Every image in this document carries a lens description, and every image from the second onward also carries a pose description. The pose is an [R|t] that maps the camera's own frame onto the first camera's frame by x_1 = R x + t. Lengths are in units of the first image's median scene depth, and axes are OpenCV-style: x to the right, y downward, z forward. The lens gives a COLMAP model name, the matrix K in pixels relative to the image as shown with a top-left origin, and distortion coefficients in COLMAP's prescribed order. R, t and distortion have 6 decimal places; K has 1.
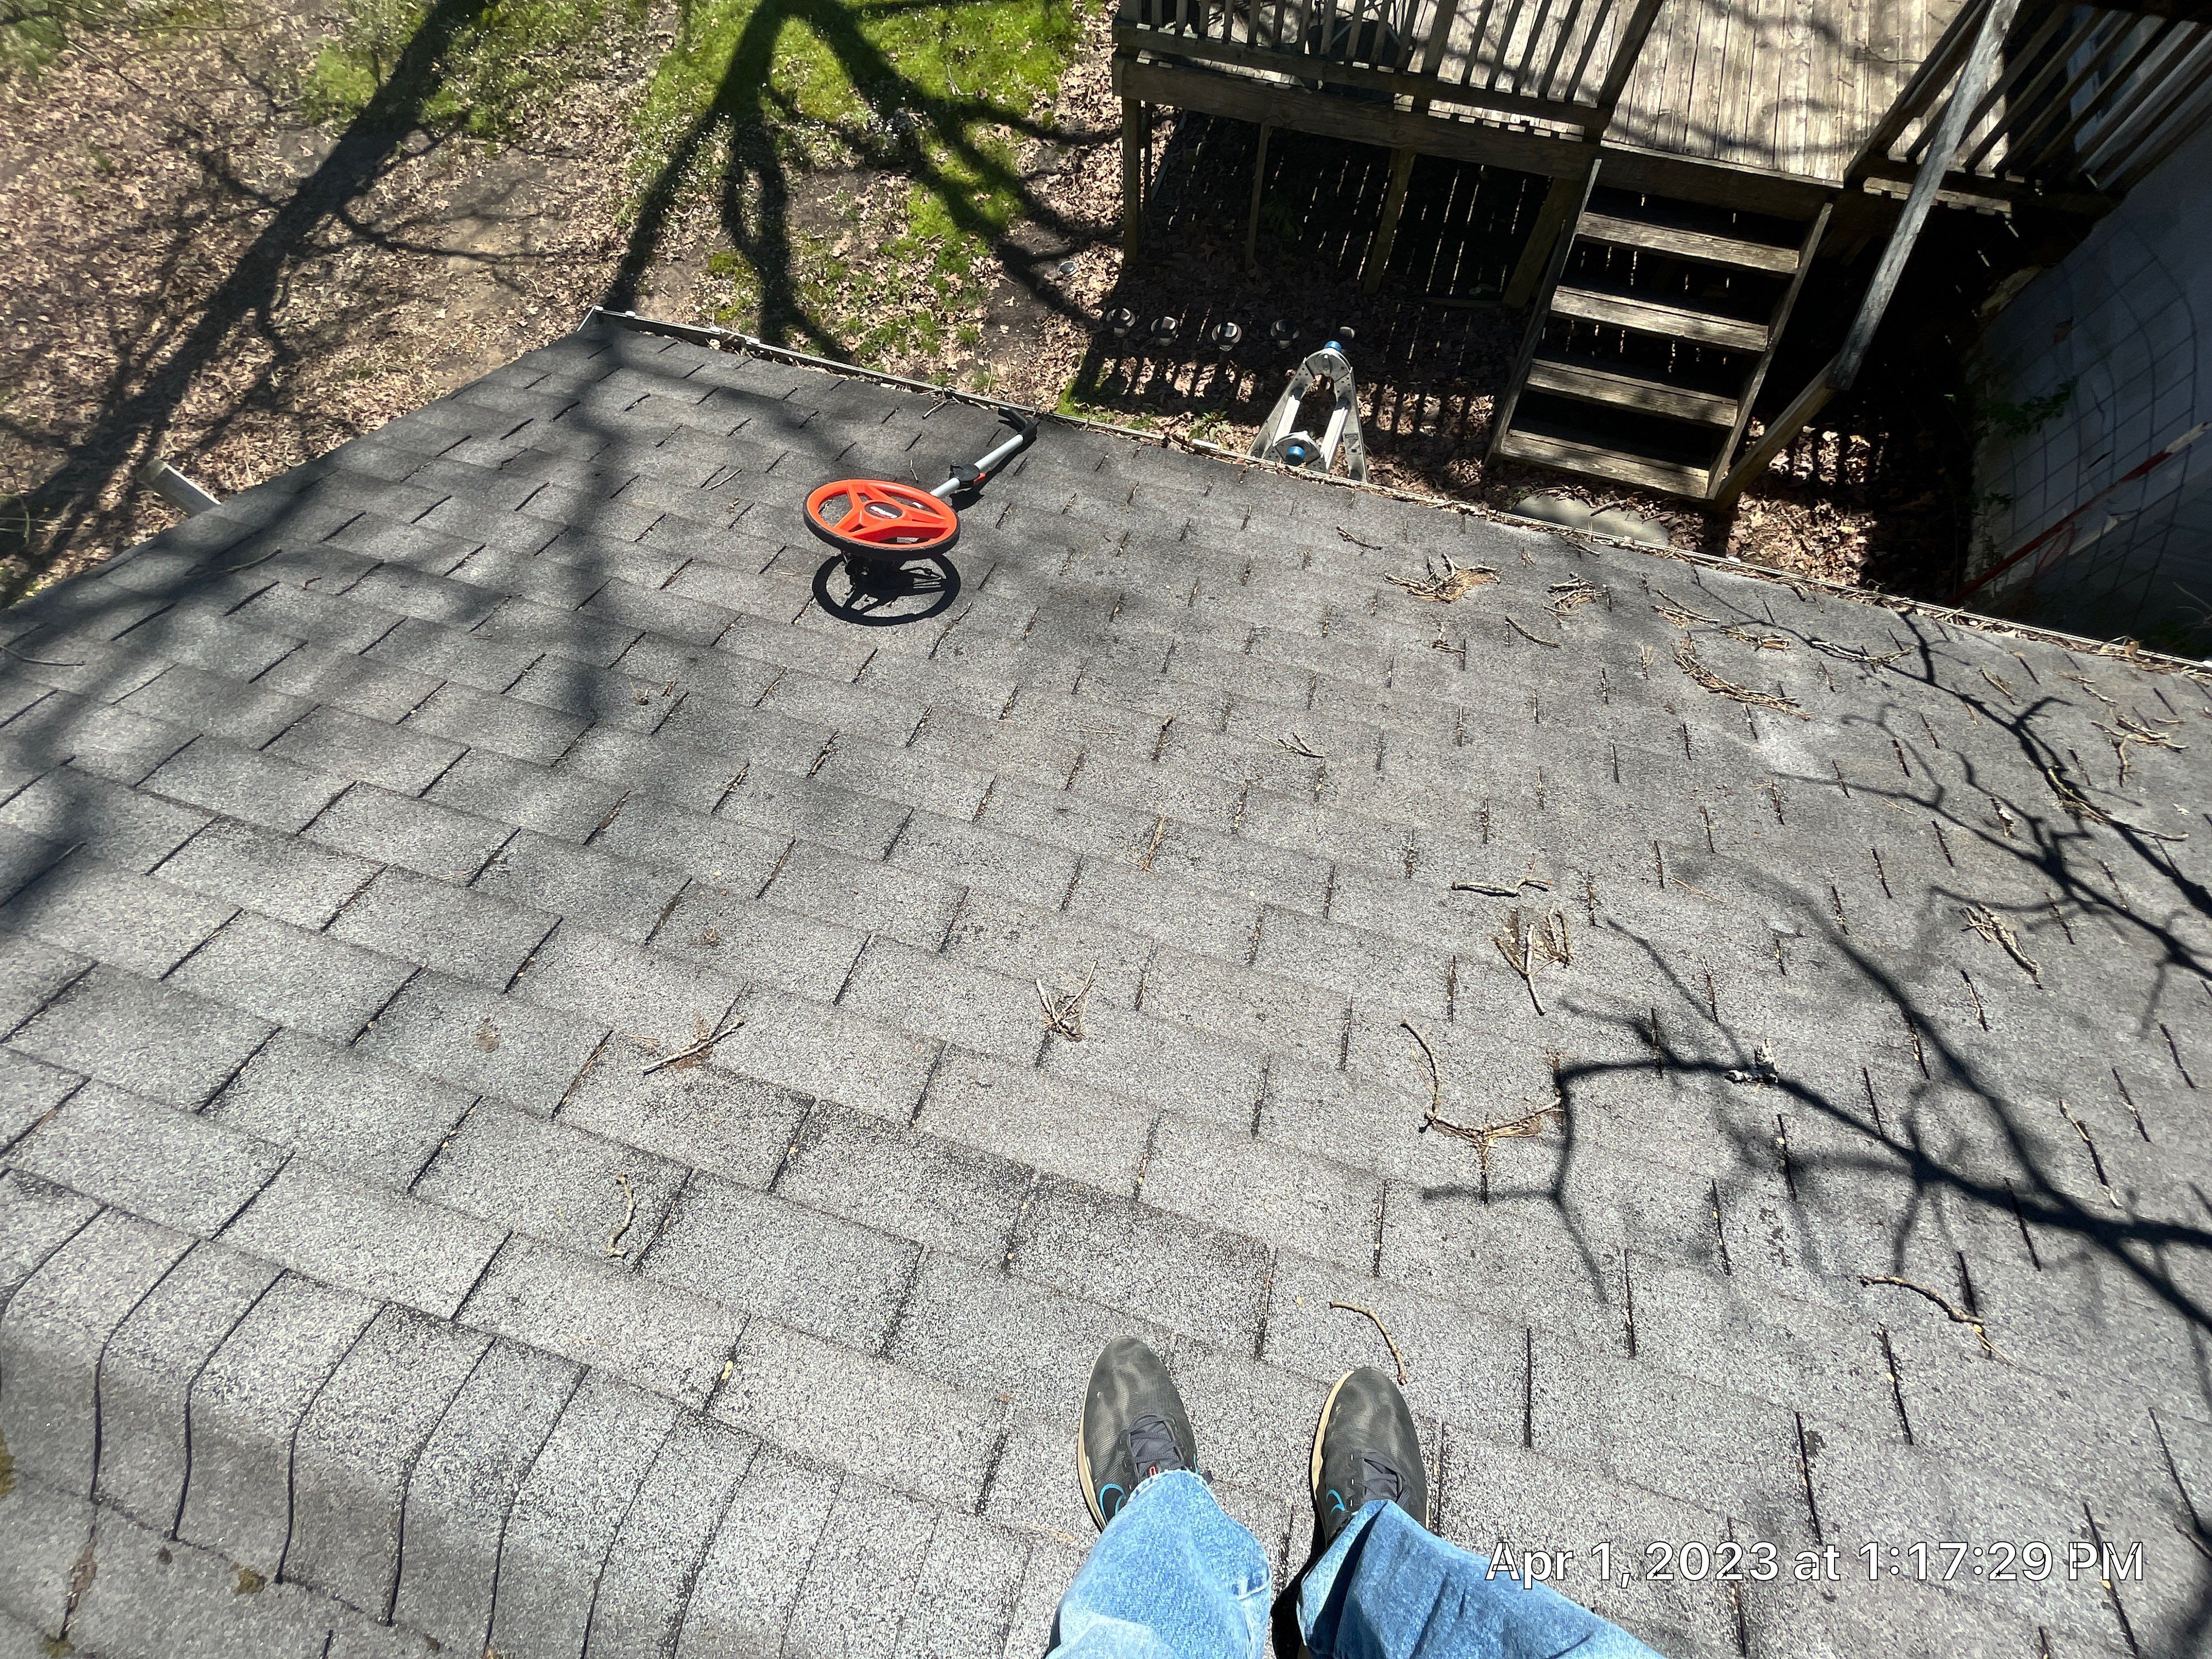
lens RADIAL K [[888.2, 0, 1111.1], [0, 888.2, 839.2], [0, 0, 1]] dist [0.000236, -0.000577]
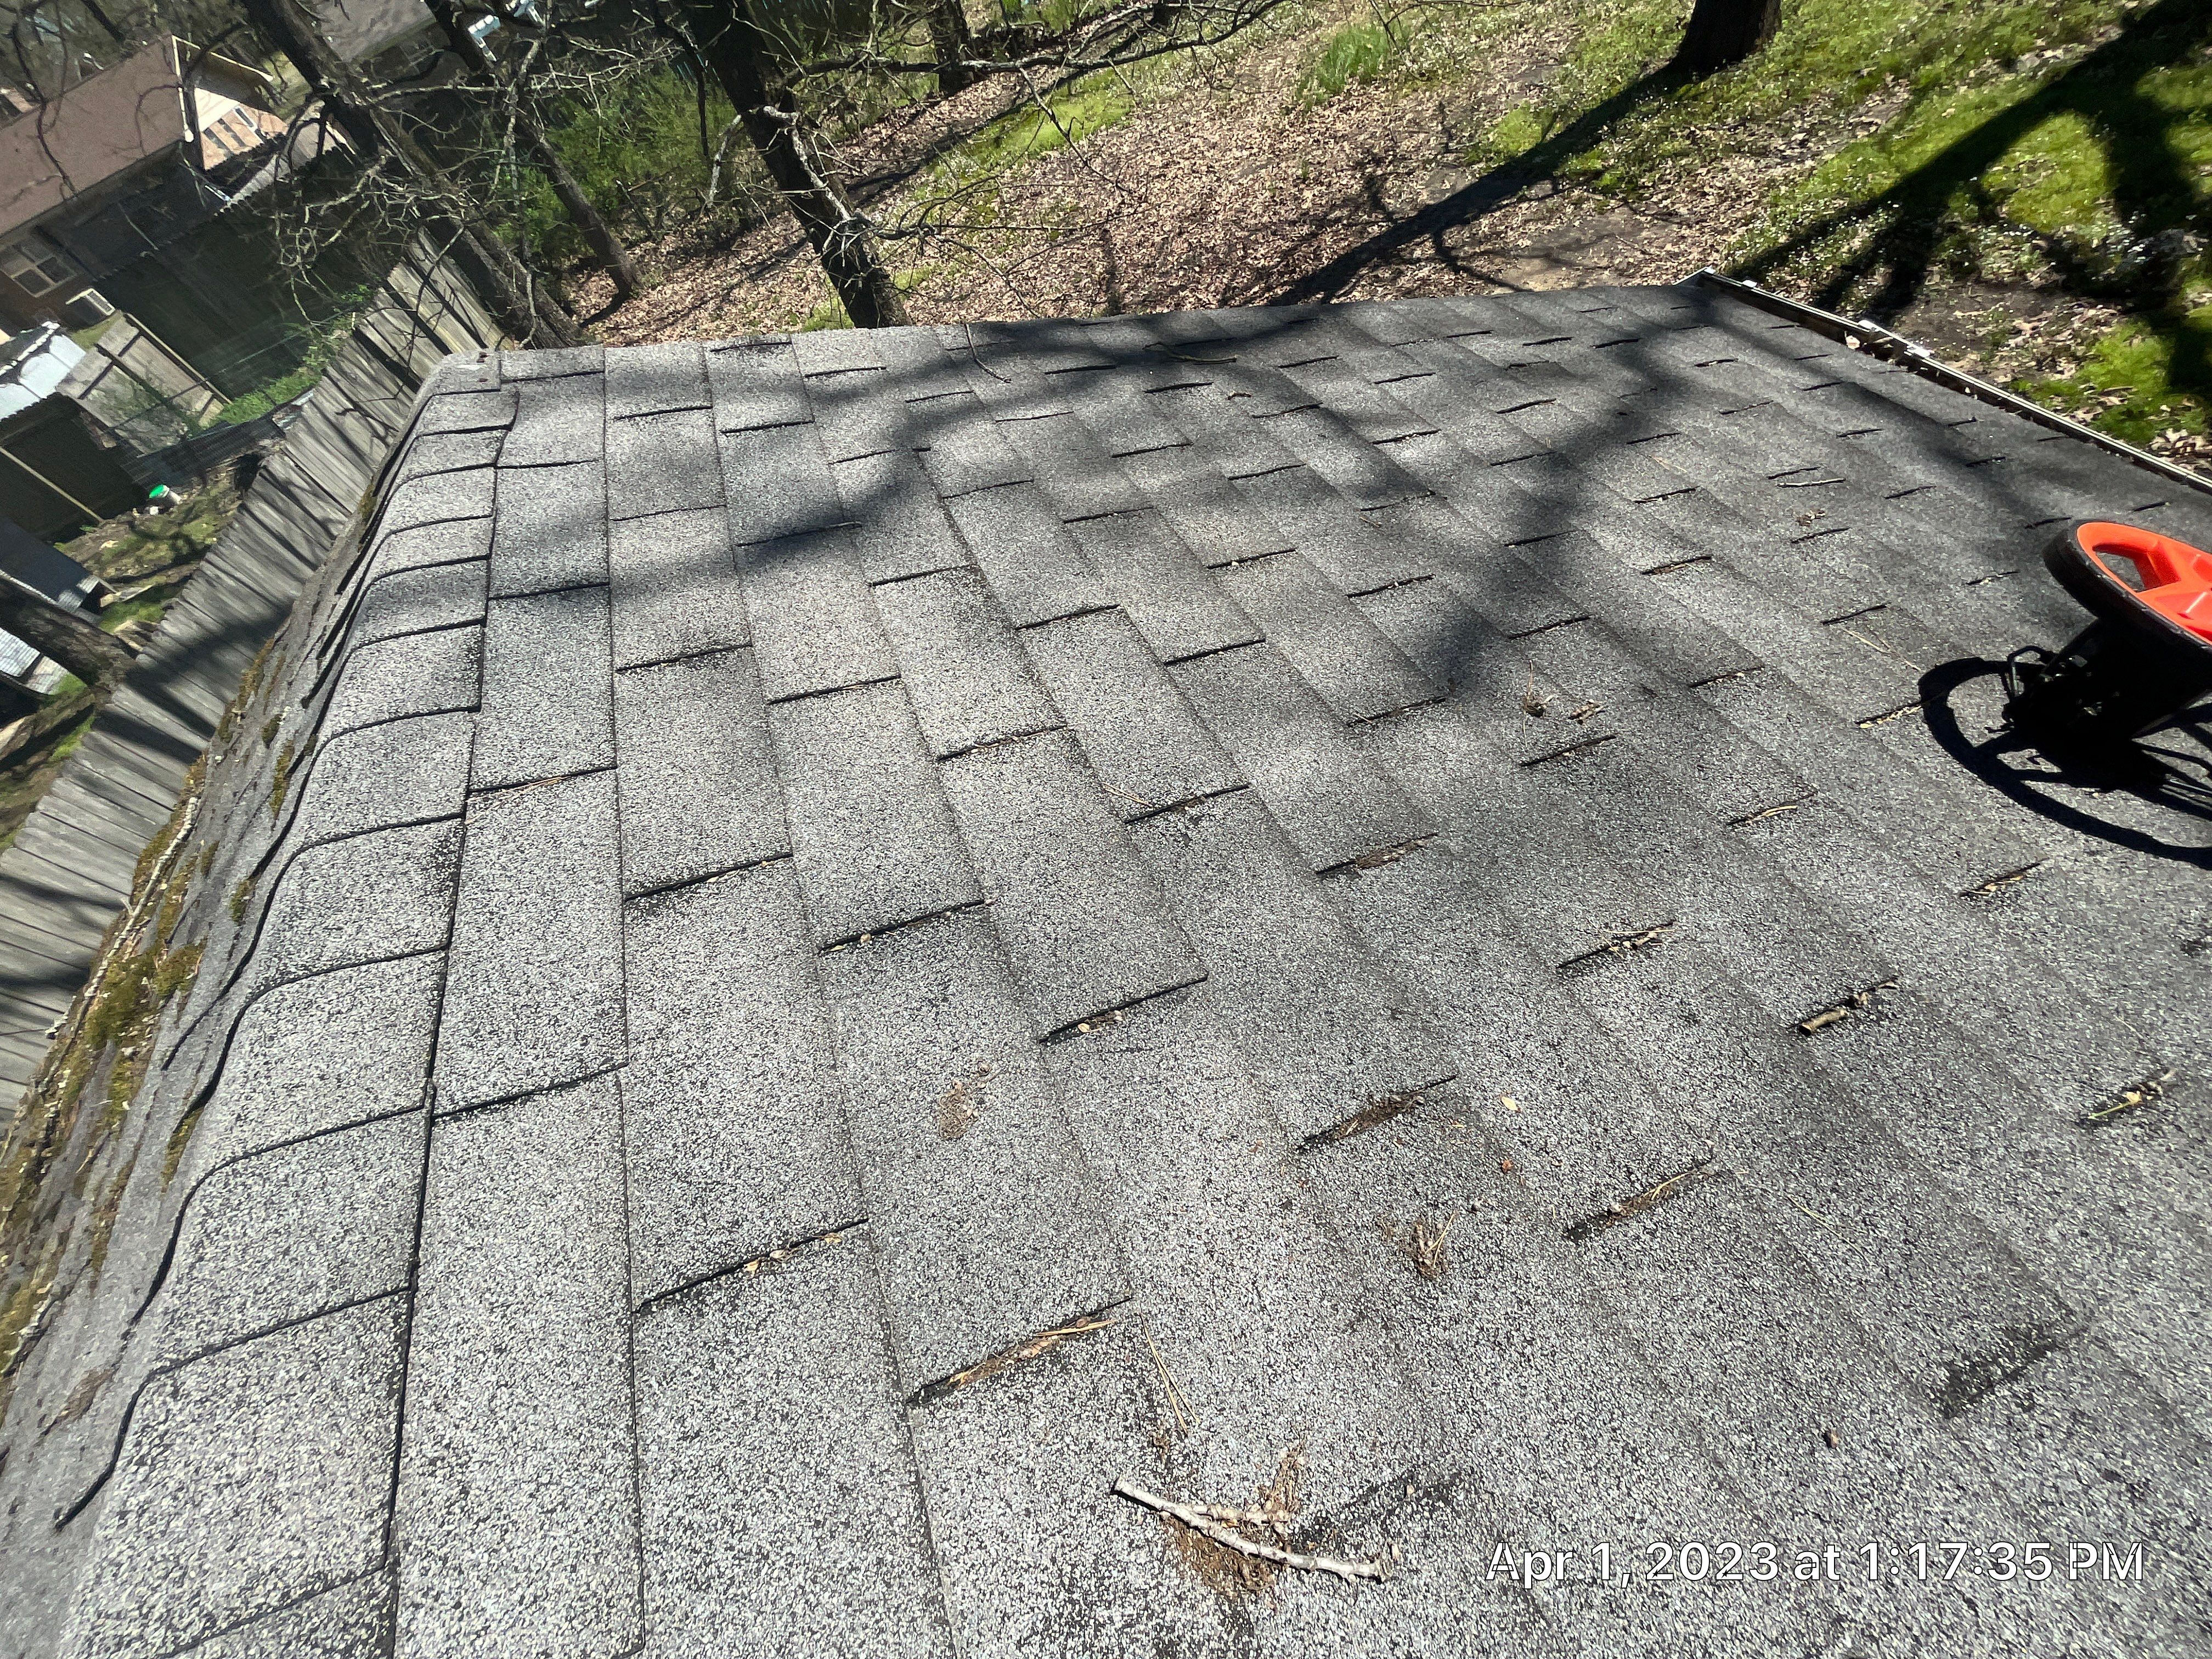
lens RADIAL K [[888.2, 0, 1111.1], [0, 888.2, 839.2], [0, 0, 1]] dist [0.000236, -0.000577]
pose [[0.612448, 0.542754, -0.574740, -0.281025], [-0.598564, 0.793303, 0.111319, 0.003154], [0.516362, 0.275842, 0.810729, 0.379102]]
